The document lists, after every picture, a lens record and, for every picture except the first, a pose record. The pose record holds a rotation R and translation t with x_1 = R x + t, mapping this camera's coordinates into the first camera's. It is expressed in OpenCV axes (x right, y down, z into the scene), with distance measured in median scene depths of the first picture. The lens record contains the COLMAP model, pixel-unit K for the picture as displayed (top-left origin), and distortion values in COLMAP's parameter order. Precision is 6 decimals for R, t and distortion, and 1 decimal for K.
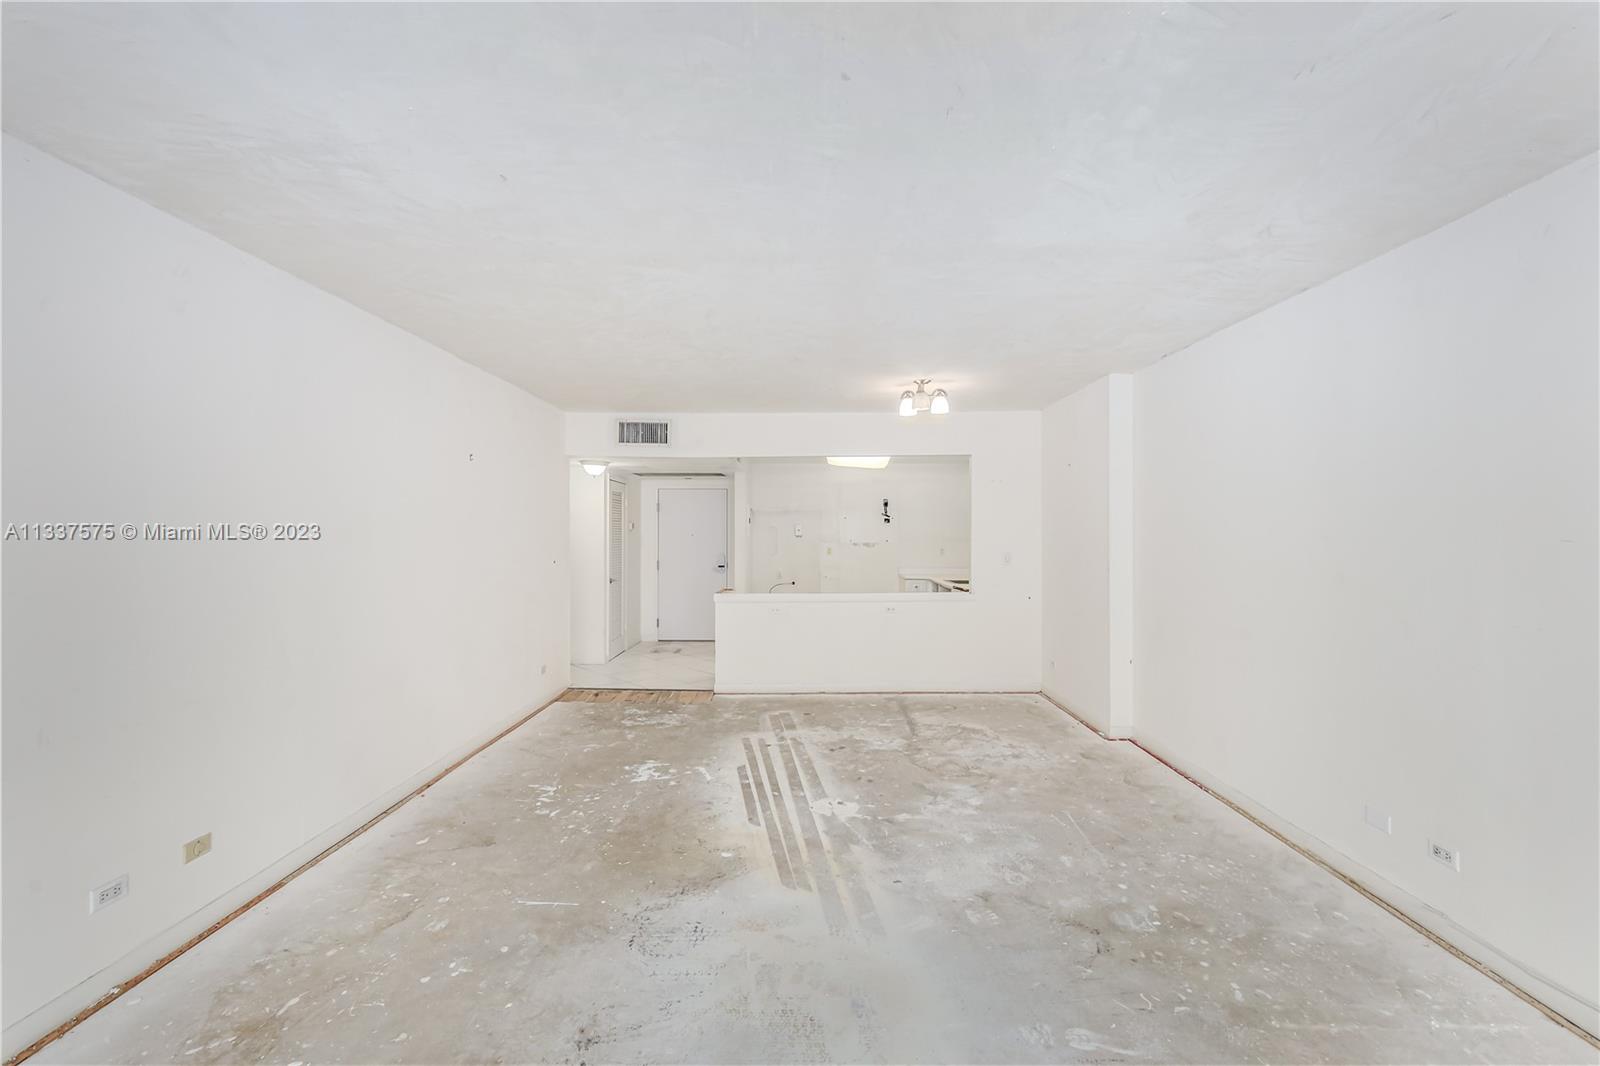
lens RADIAL K [[693.9, 0, 801.9], [0, 693.9, 531.6], [0, 0, 1]] dist [0.001406, 0.001154]
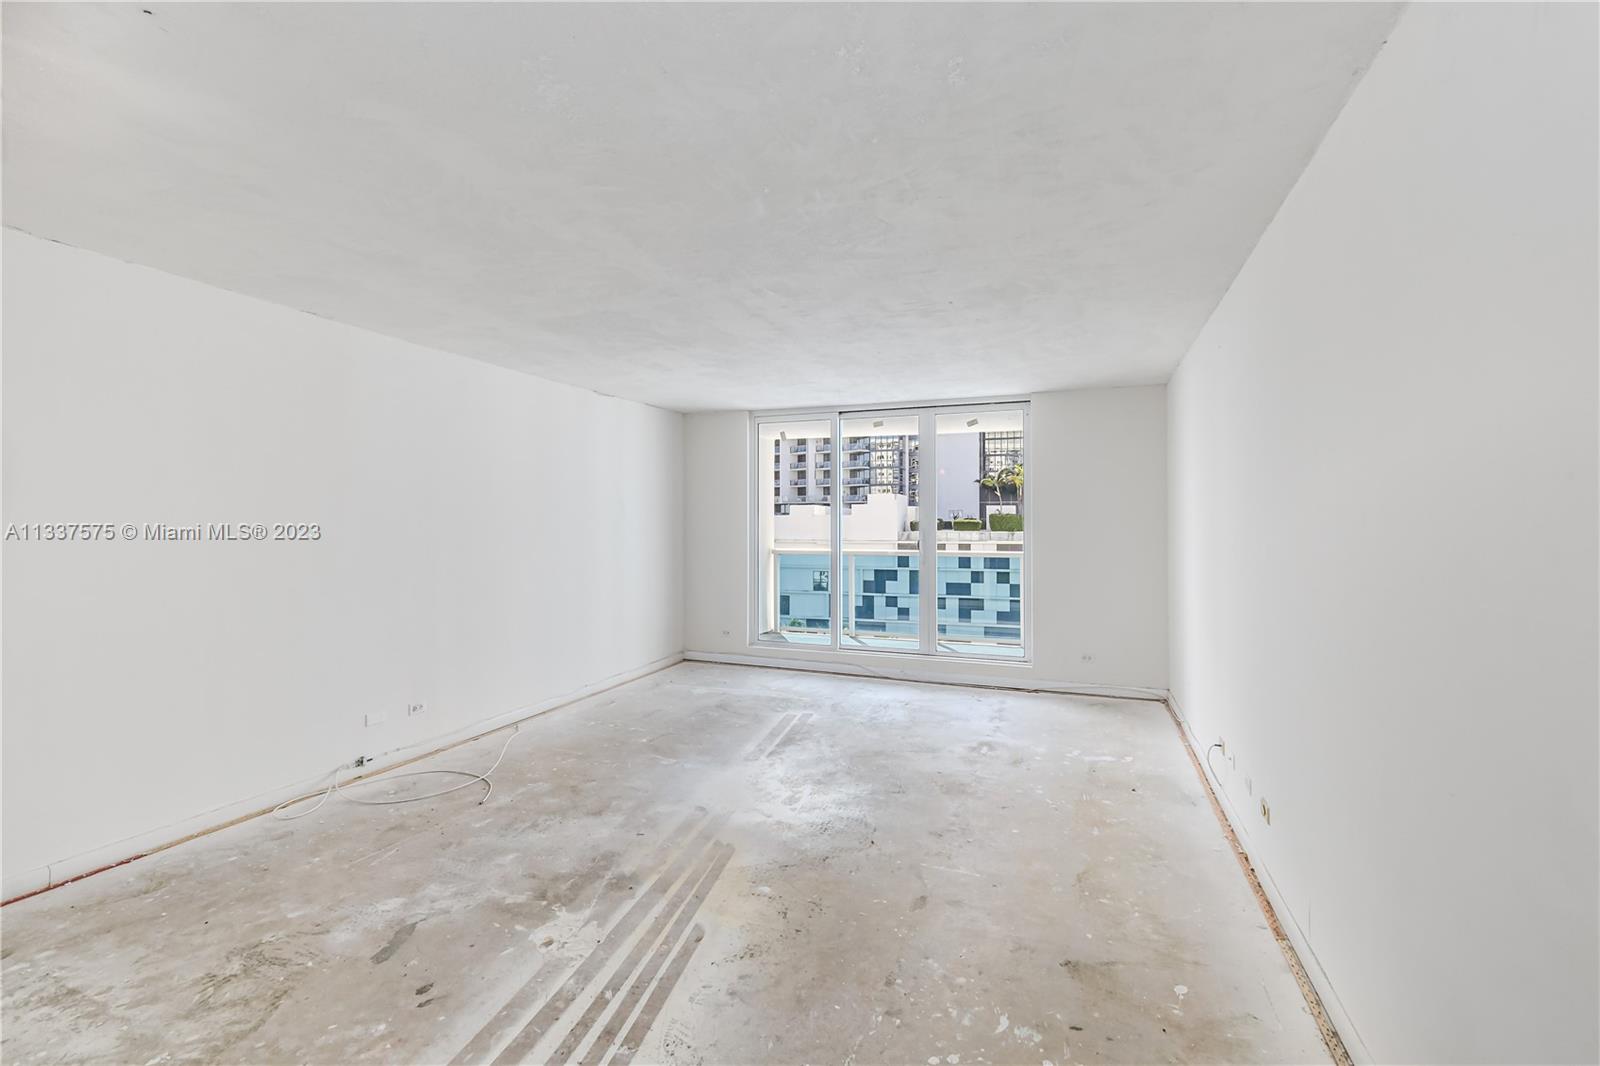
lens RADIAL K [[701.5, 0, 799.8], [0, 701.5, 517.0], [0, 0, 1]] dist [0.001479, 0.000382]
pose [[-0.933915, 0.006714, 0.357432, -0.382942], [0.001893, 0.999903, -0.013835, 0.009542], [-0.357490, -0.012244, -0.933837, 1.485898]]
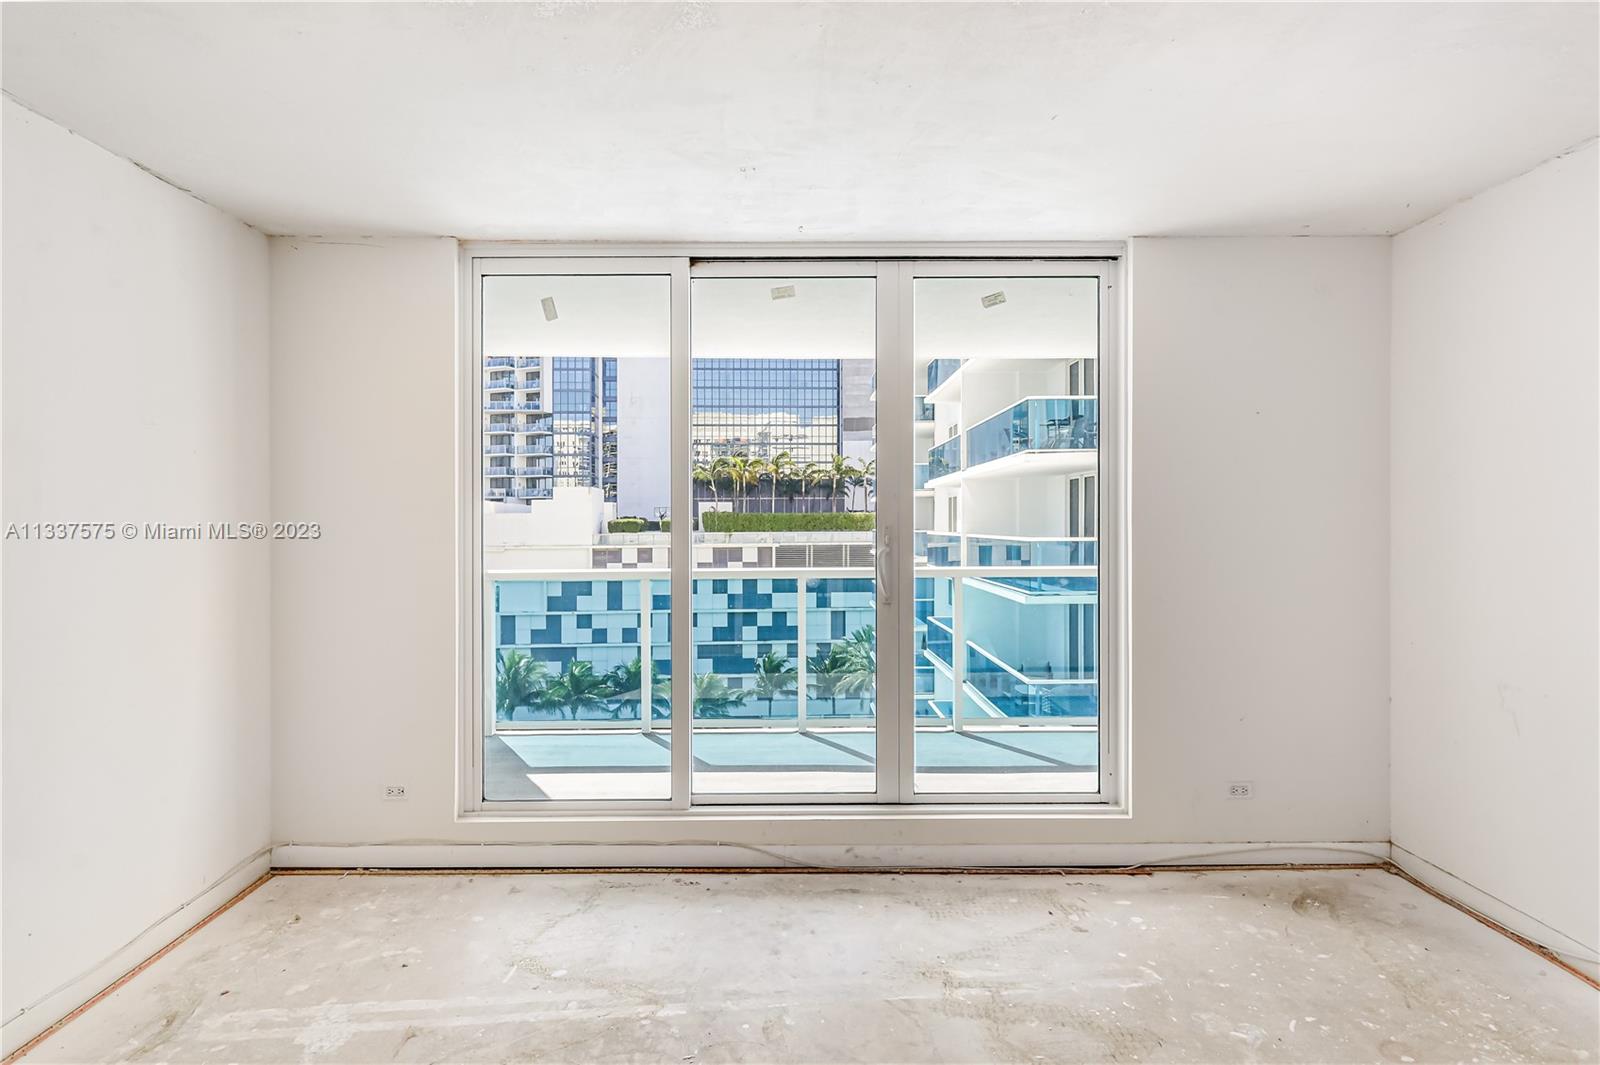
lens RADIAL K [[821.9, 0, 801.7], [0, 821.9, 521.0], [0, 0, 1]] dist [-0.000046, 0.000072]
pose [[-0.999376, 0.008200, -0.034343, 0.065602], [0.008417, 0.999945, -0.006182, 0.012480], [0.034290, -0.006467, -0.999391, 0.698574]]
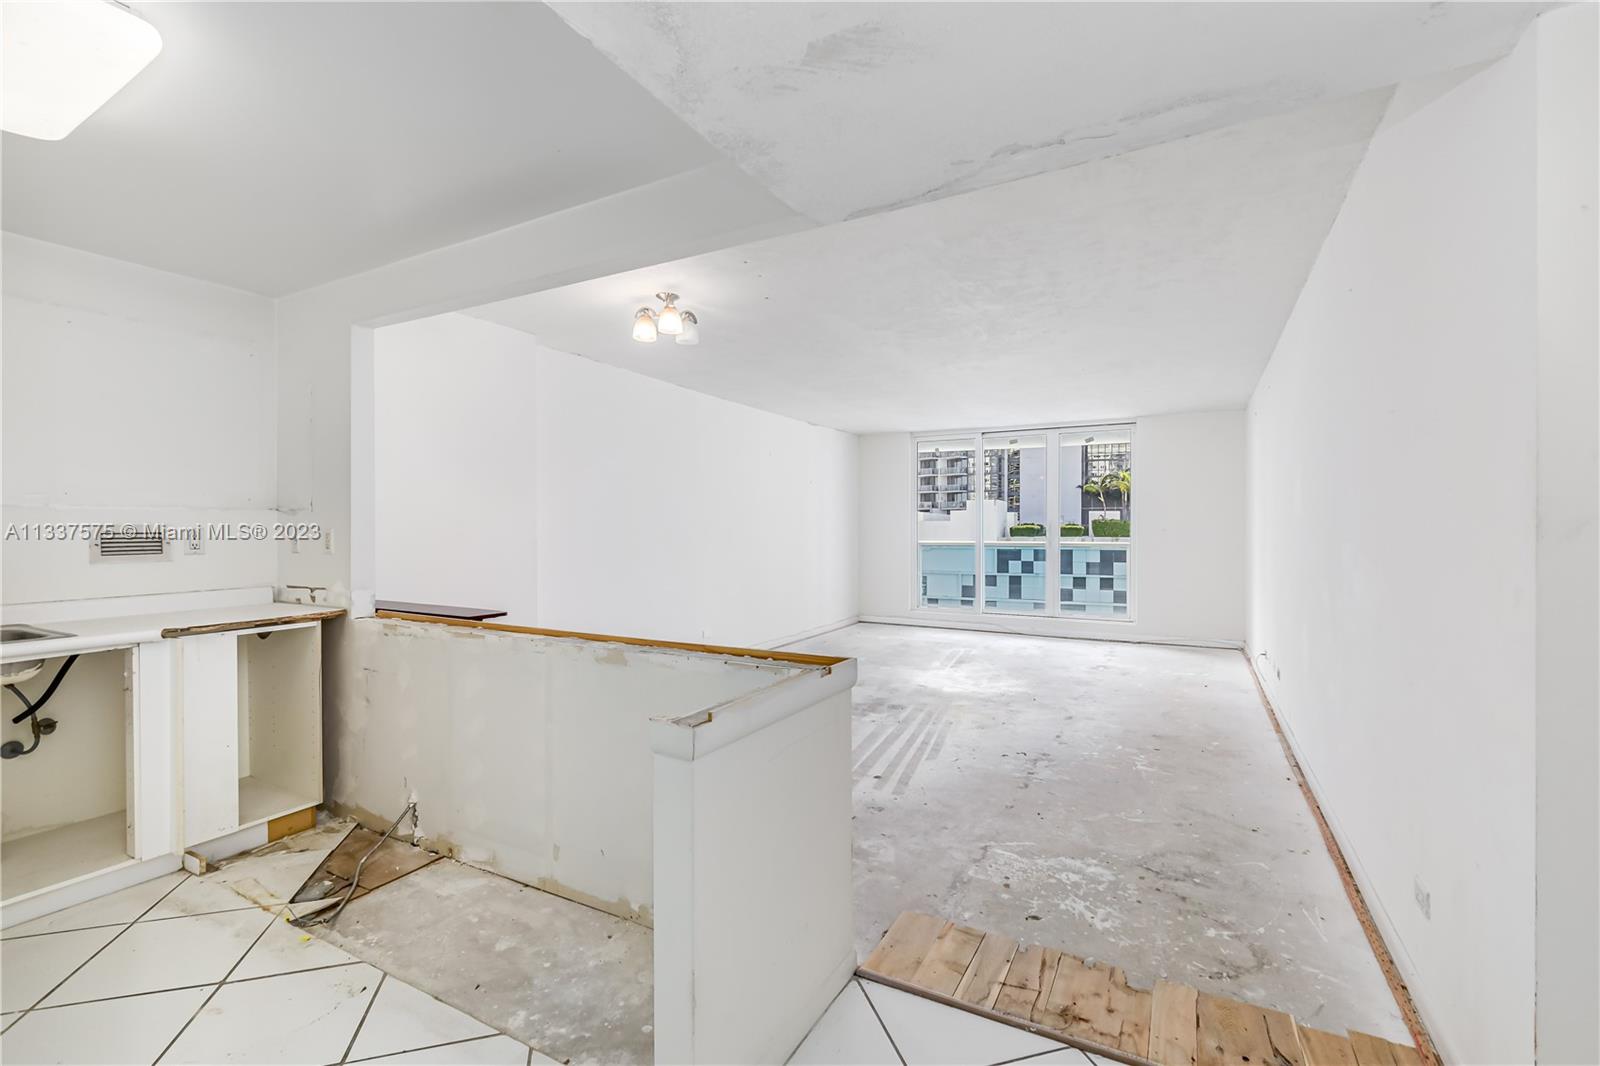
lens RADIAL K [[693.9, 0, 801.9], [0, 693.9, 531.6], [0, 0, 1]] dist [0.001406, 0.001154]
pose [[-0.879219, 0.001550, 0.476415, -0.413982], [0.000152, 0.999996, -0.002974, 0.053938], [-0.476417, -0.002542, -0.879216, 2.100352]]
